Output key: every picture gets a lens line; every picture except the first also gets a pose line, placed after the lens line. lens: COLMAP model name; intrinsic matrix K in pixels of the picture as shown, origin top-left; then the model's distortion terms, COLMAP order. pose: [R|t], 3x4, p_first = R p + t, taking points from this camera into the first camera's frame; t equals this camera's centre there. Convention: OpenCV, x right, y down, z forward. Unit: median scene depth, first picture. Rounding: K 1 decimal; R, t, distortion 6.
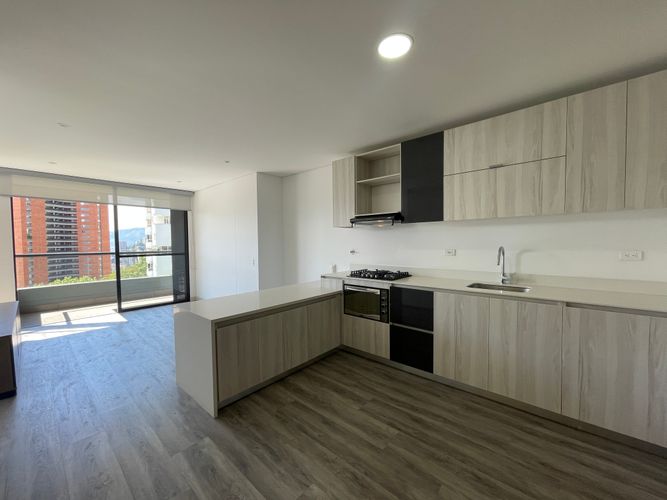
lens RADIAL K [[268.2, 0, 332.3], [0, 268.2, 250.4], [0, 0, 1]] dist [-0.000178, 0.000346]
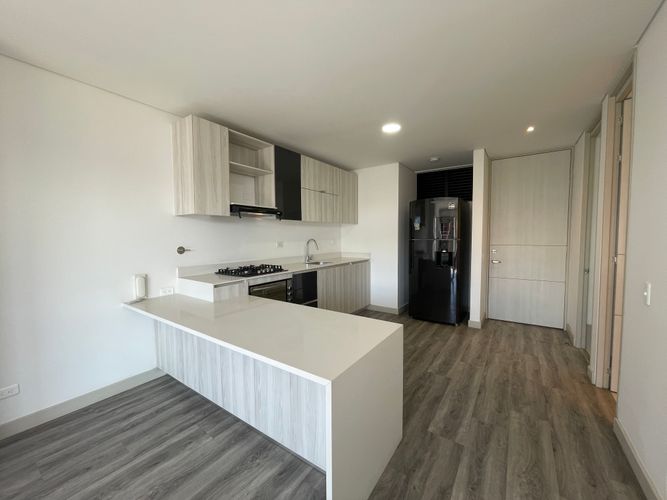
lens RADIAL K [[267.6, 0, 332.2], [0, 267.6, 251.4], [0, 0, 1]] dist [-0.001423, 0.000611]
pose [[-0.112465, -0.047964, 0.992497, -1.093108], [0.038264, 0.997884, 0.052560, -0.021825], [-0.992919, 0.043889, -0.110391, 1.139008]]
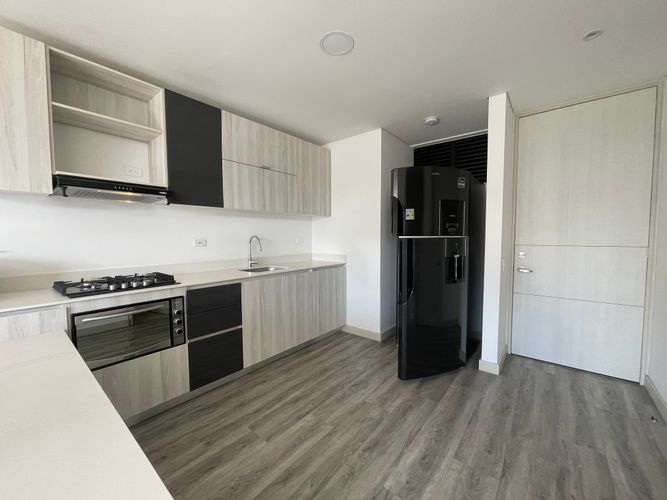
lens RADIAL K [[268.2, 0, 332.3], [0, 268.2, 250.4], [0, 0, 1]] dist [-0.000178, 0.000346]
pose [[-0.034443, -0.046773, 0.998312, -0.605366], [0.035580, 0.998214, 0.047996, 0.006751], [-0.998773, 0.037173, -0.032717, 0.751169]]
